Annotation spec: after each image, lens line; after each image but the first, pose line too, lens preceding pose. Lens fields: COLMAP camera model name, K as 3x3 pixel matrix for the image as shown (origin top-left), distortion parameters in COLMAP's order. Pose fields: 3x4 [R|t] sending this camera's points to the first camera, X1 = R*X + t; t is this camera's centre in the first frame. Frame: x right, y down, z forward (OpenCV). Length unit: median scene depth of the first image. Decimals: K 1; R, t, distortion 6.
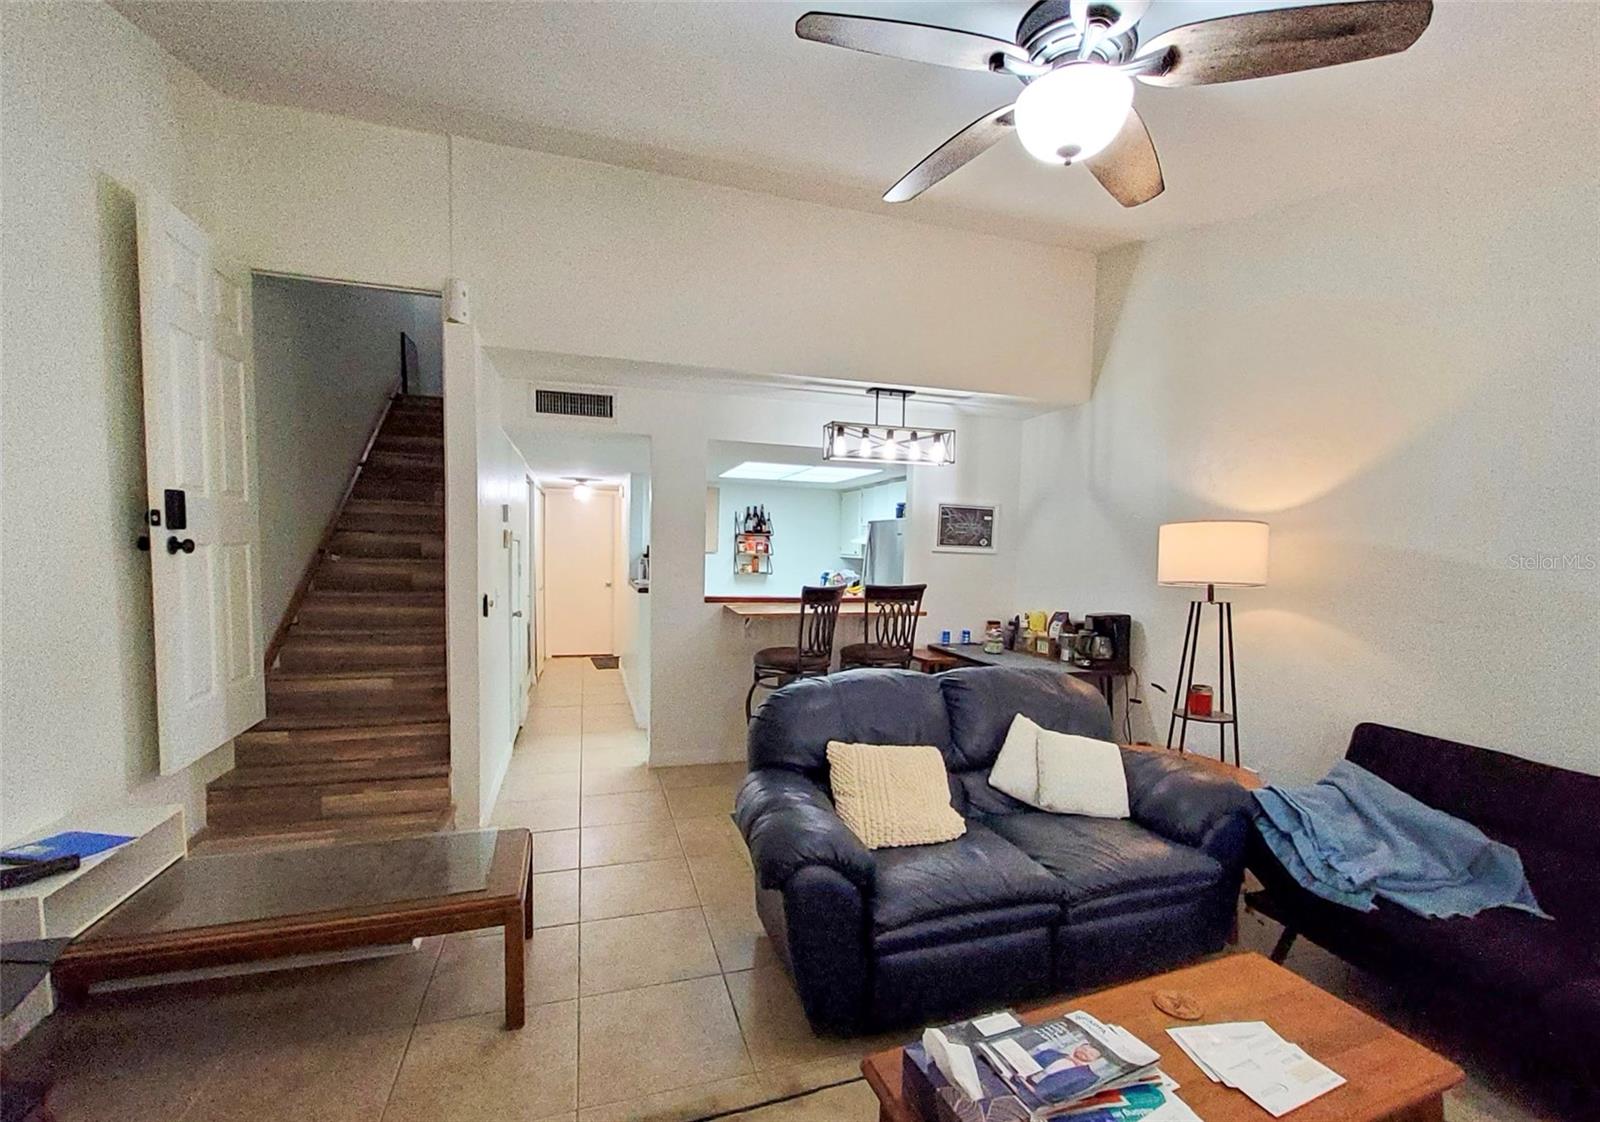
lens RADIAL K [[696.3, 0, 796.7], [0, 696.3, 609.0], [0, 0, 1]] dist [-0.001083, -0.000011]
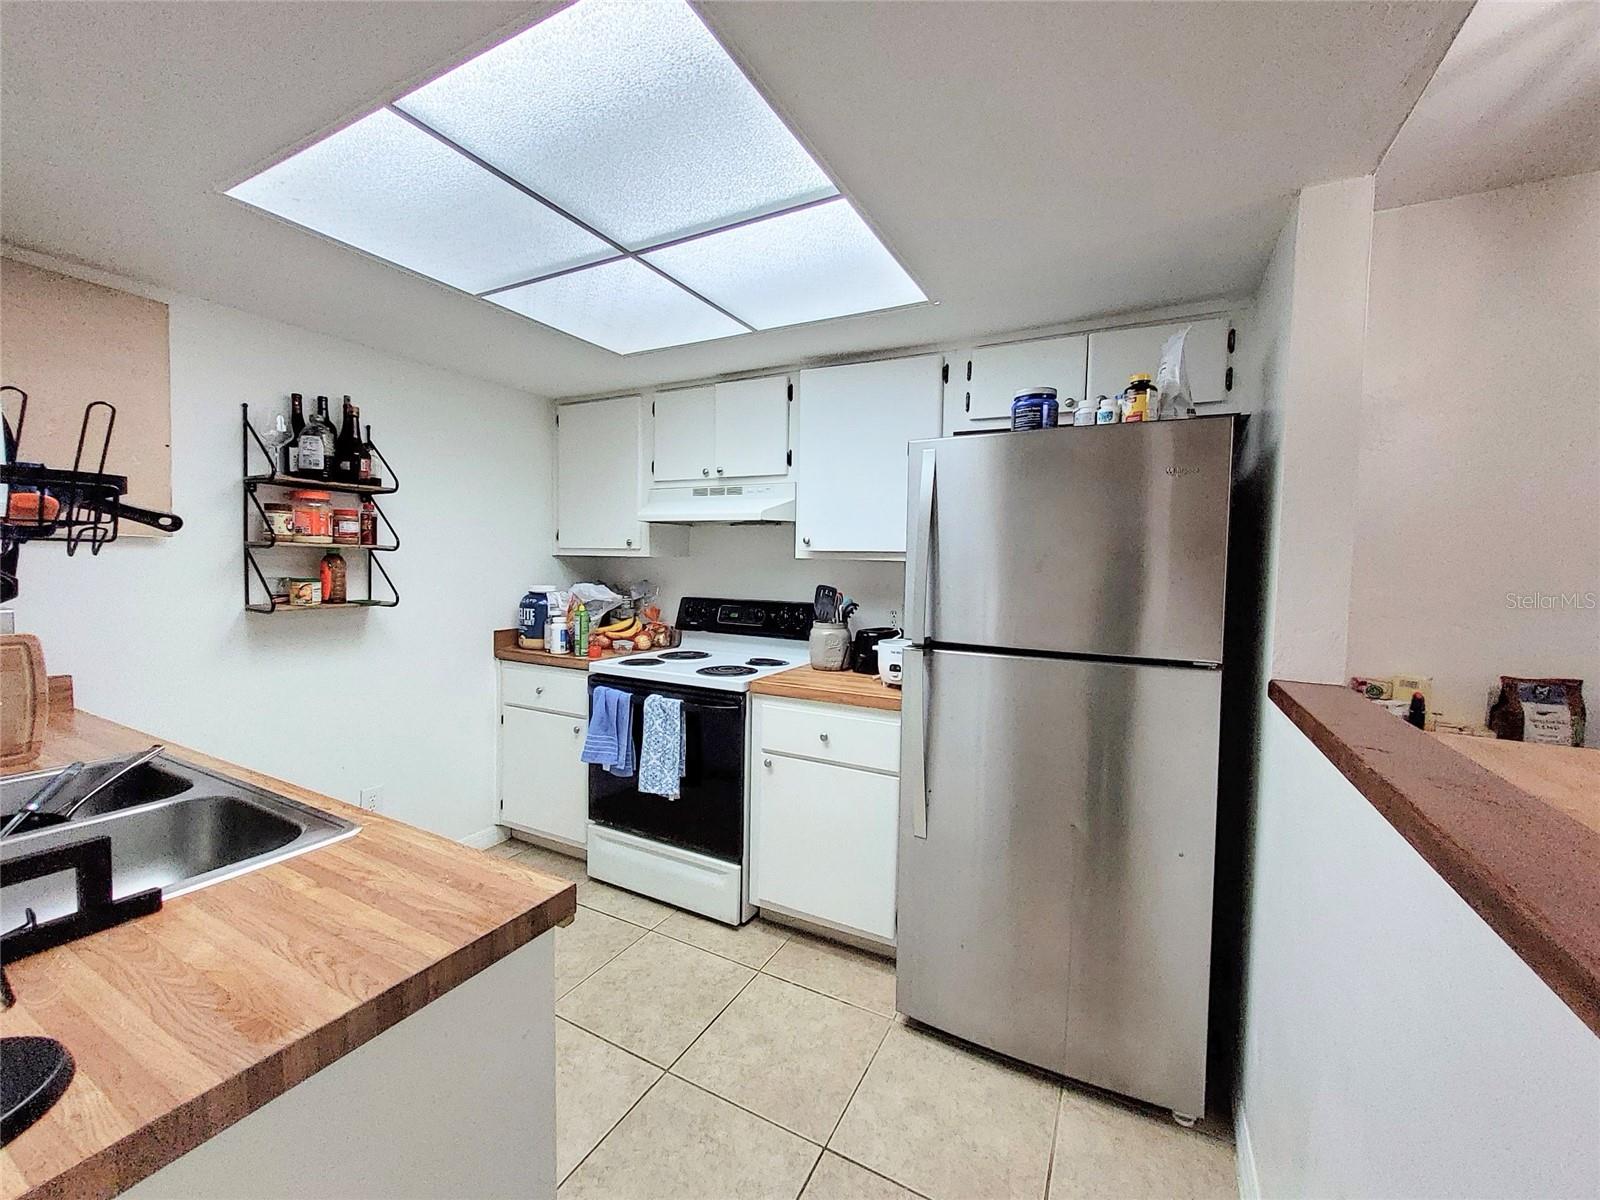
lens RADIAL K [[647.6, 0, 800.0], [0, 647.6, 600.0], [0, 0, 1]] dist [0.000220, -0.000011]
pose [[0.719742, -0.043746, 0.692862, -0.111655], [0.051090, 0.998644, 0.009981, -0.046231], [-0.692359, 0.028215, 0.721001, 0.637074]]
